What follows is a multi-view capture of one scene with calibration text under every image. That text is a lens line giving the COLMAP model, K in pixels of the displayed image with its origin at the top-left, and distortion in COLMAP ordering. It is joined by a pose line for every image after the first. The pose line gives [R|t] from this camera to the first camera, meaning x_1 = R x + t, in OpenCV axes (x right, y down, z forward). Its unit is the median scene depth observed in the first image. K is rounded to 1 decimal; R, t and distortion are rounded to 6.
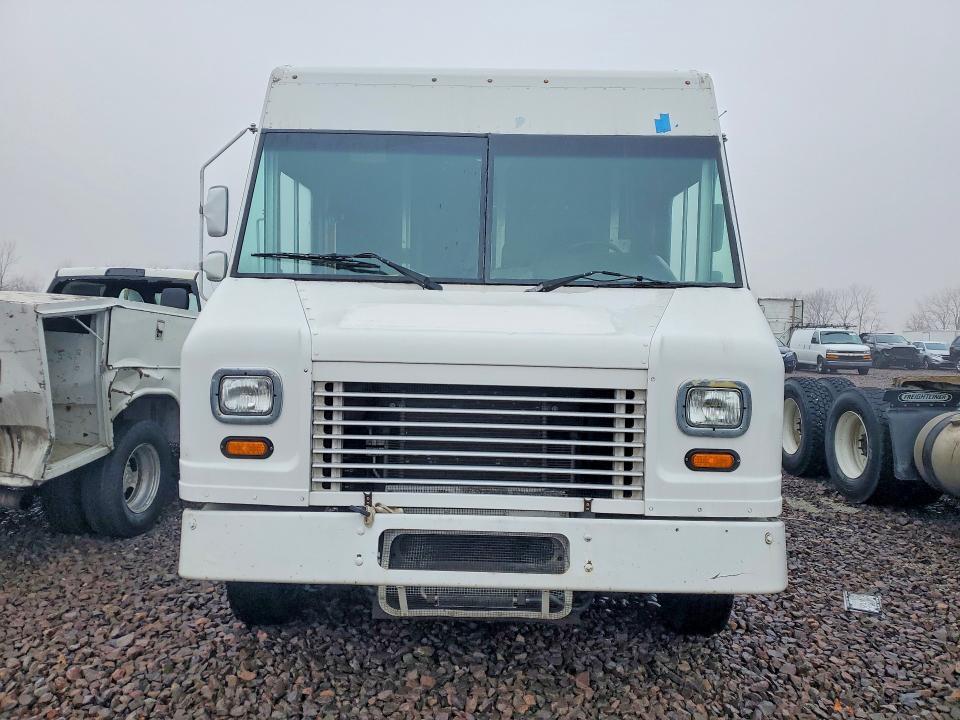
lens RADIAL K [[751.2, 0, 480.0], [0, 751.2, 354.6], [0, 0, 1]] dist [0.038932, -0.000688]
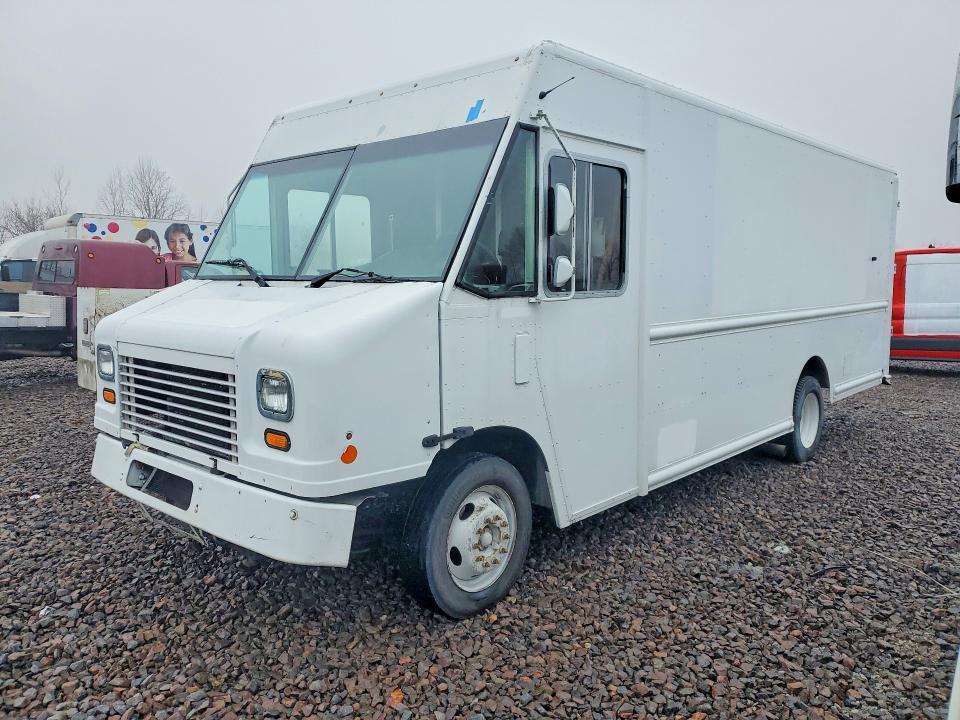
lens RADIAL K [[751.2, 0, 480.9], [0, 751.2, 363.0], [0, 0, 1]] dist [0.038932, -0.000688]
pose [[0.763890, 0.050475, -0.643369, 1.259656], [-0.010504, 0.997777, 0.065808, -0.055502], [0.645261, -0.043513, 0.762722, 0.321025]]
